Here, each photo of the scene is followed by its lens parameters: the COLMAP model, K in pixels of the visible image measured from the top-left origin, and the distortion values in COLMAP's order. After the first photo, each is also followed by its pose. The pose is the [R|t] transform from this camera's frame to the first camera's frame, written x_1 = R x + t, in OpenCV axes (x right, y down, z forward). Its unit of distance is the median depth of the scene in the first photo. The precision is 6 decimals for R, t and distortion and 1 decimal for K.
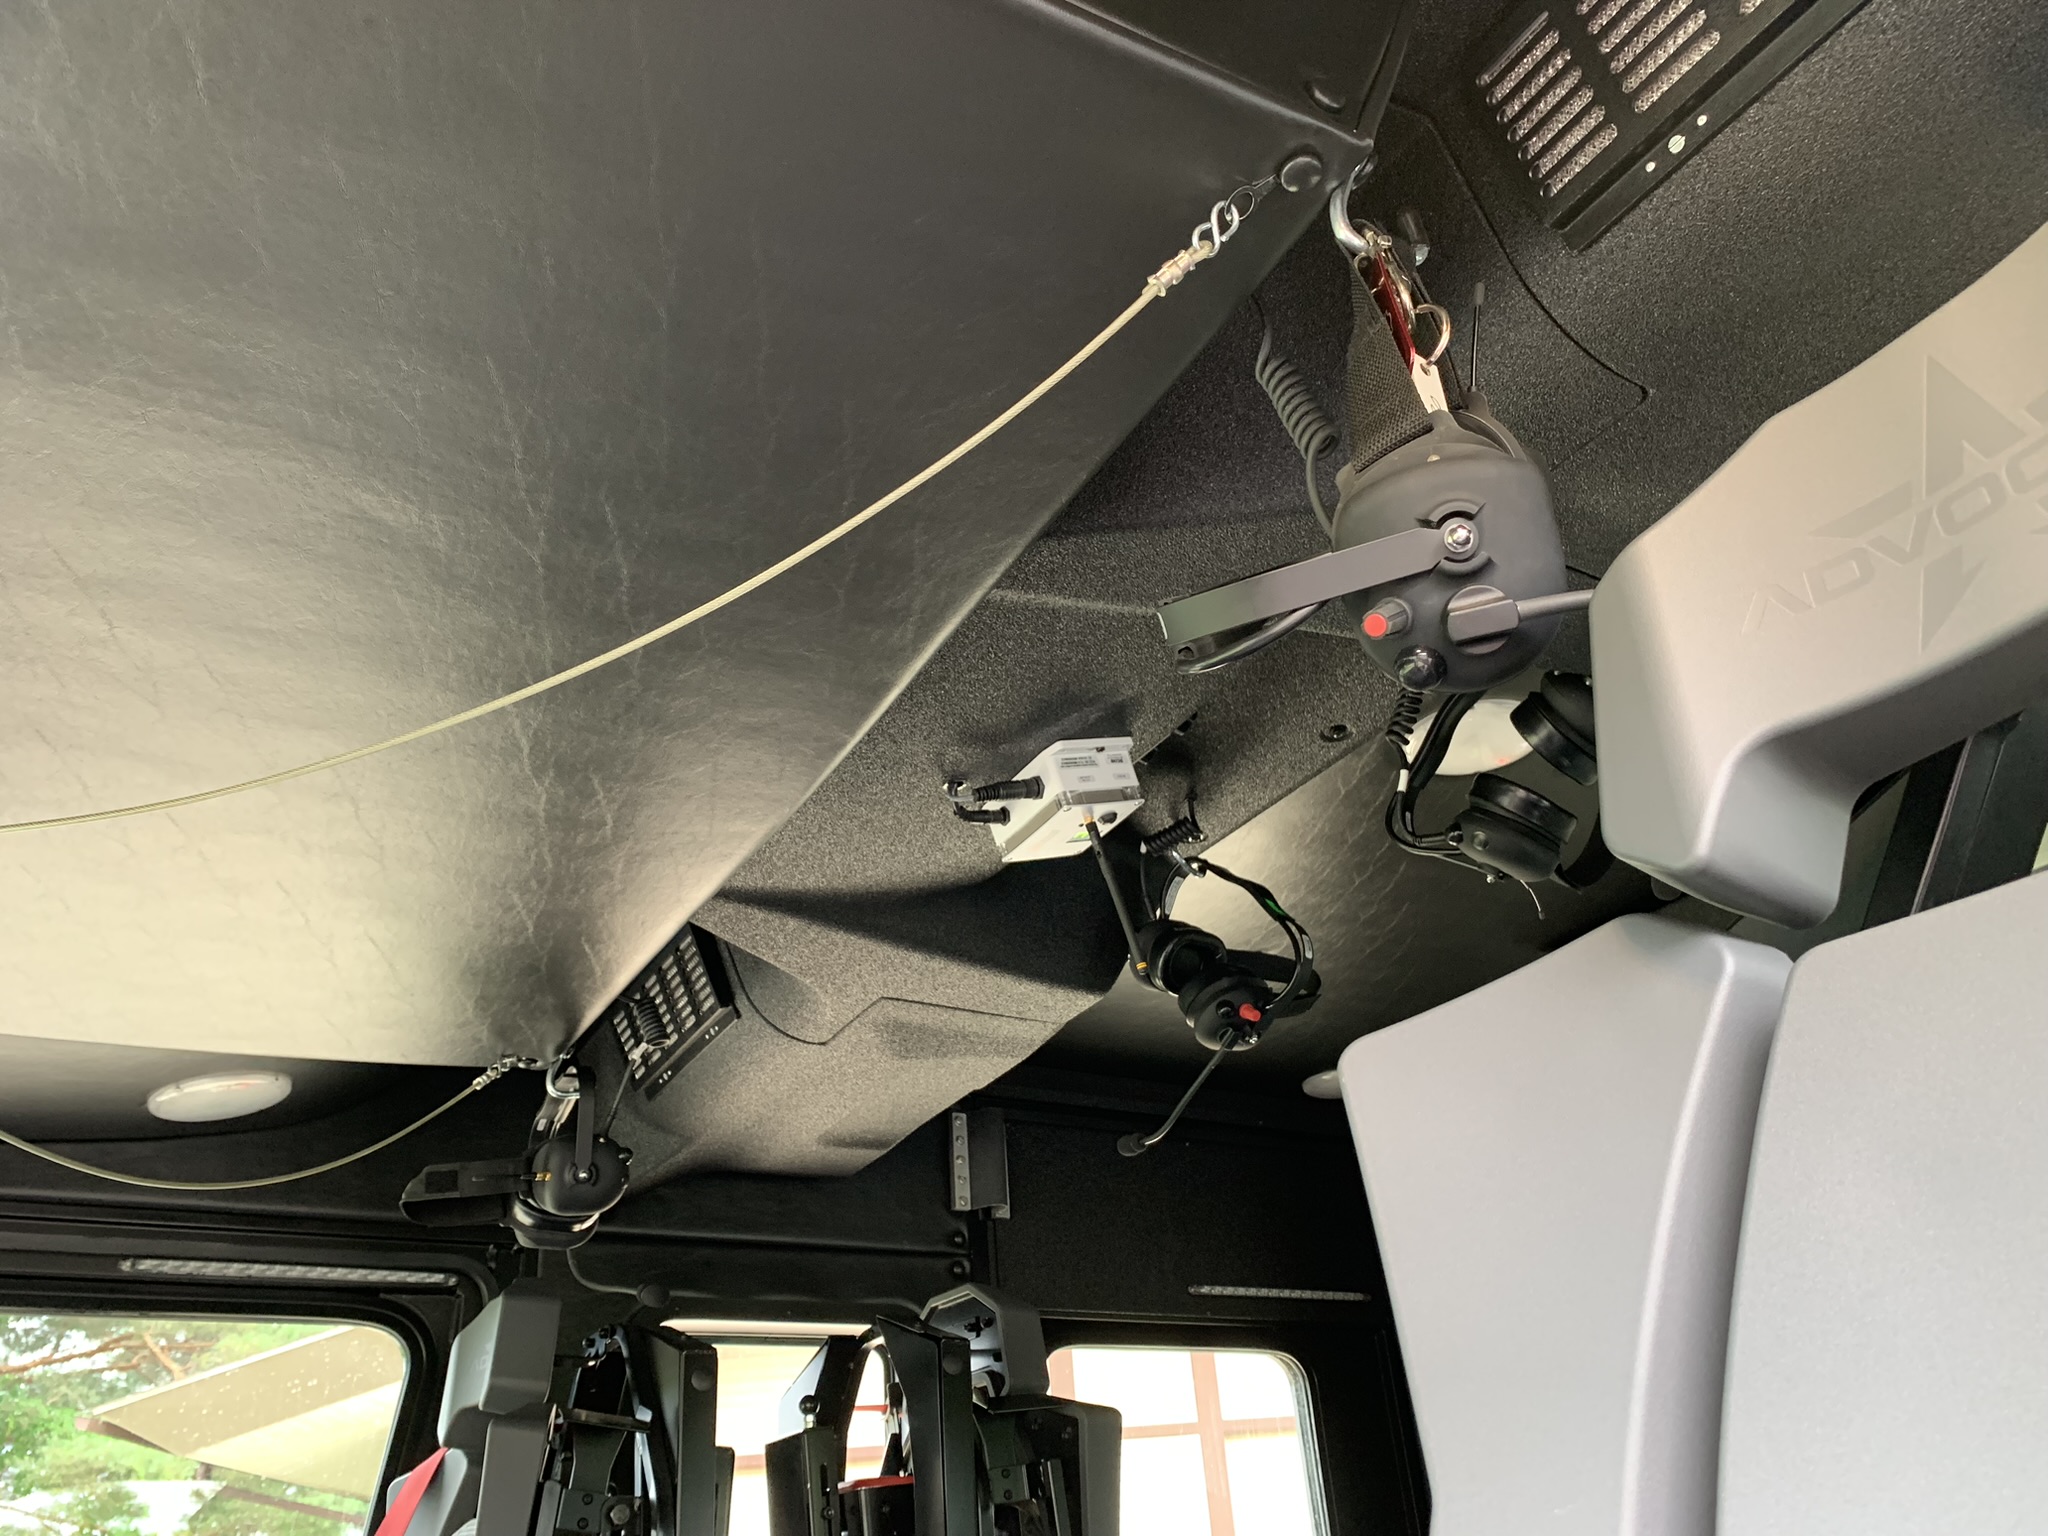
lens RADIAL K [[1586.7, 0, 1024.0], [0, 1586.7, 768.0], [0, 0, 1]] dist [0.007739, -0.007511]
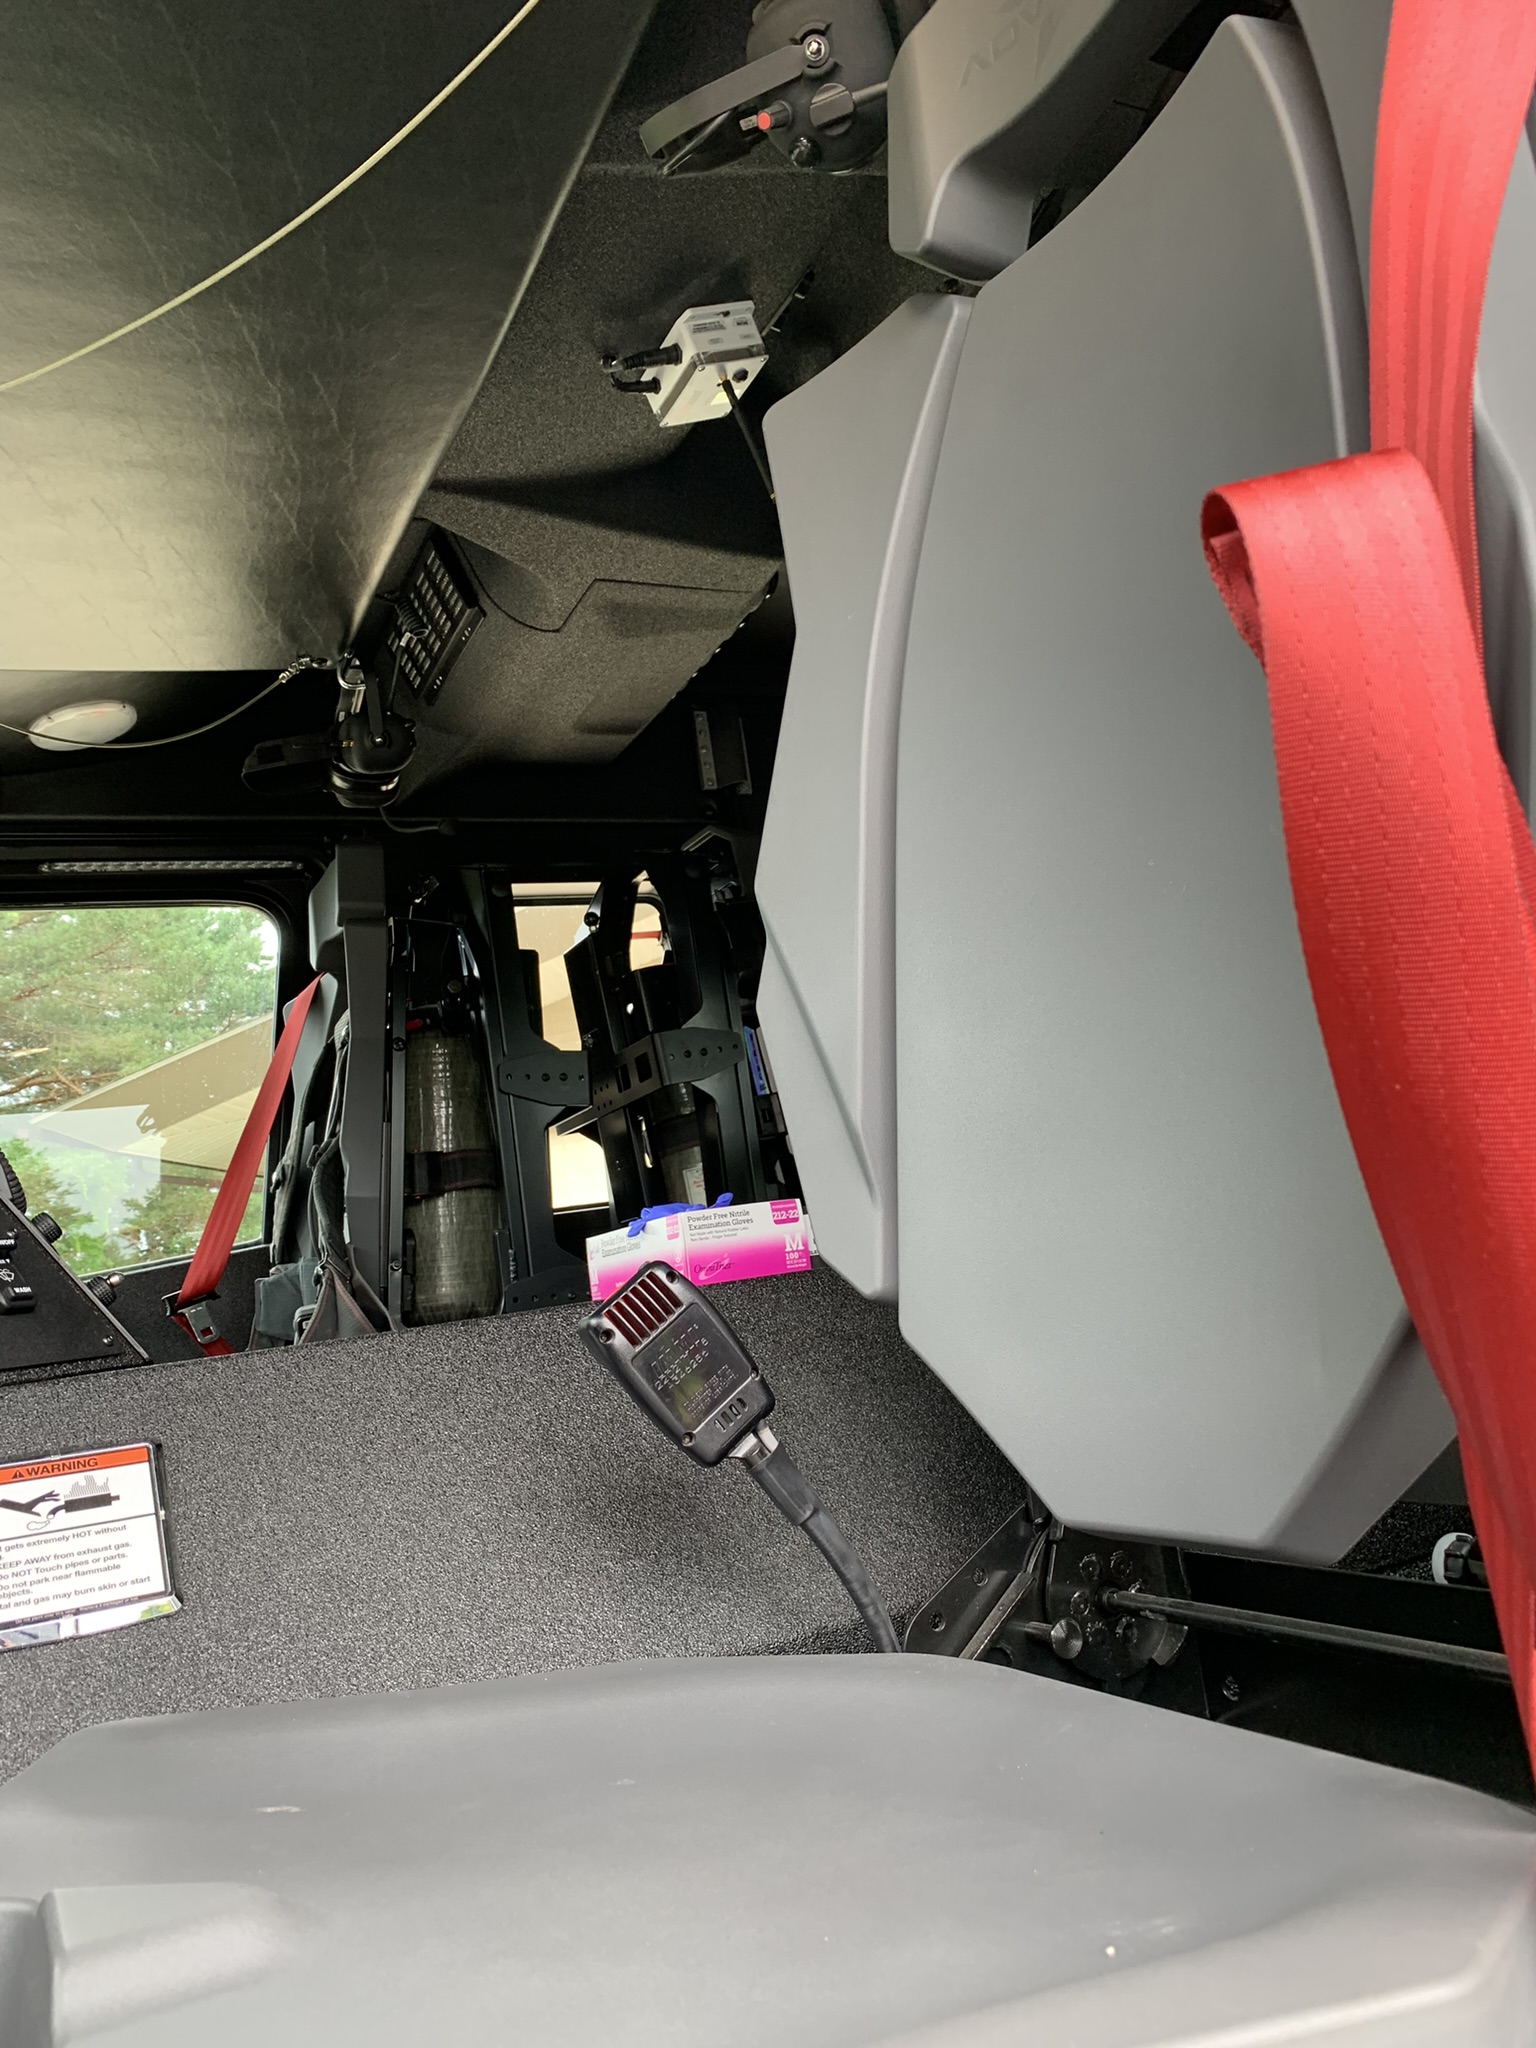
lens RADIAL K [[1582.8, 0, 737.6], [0, 1582.8, 1024.1], [0, 0, 1]] dist [0.051300, -0.041345]
pose [[0.993187, -0.091649, -0.071970, 0.088575], [0.110779, 0.934201, 0.339110, 0.076570], [0.036155, -0.344773, 0.937990, -0.294705]]
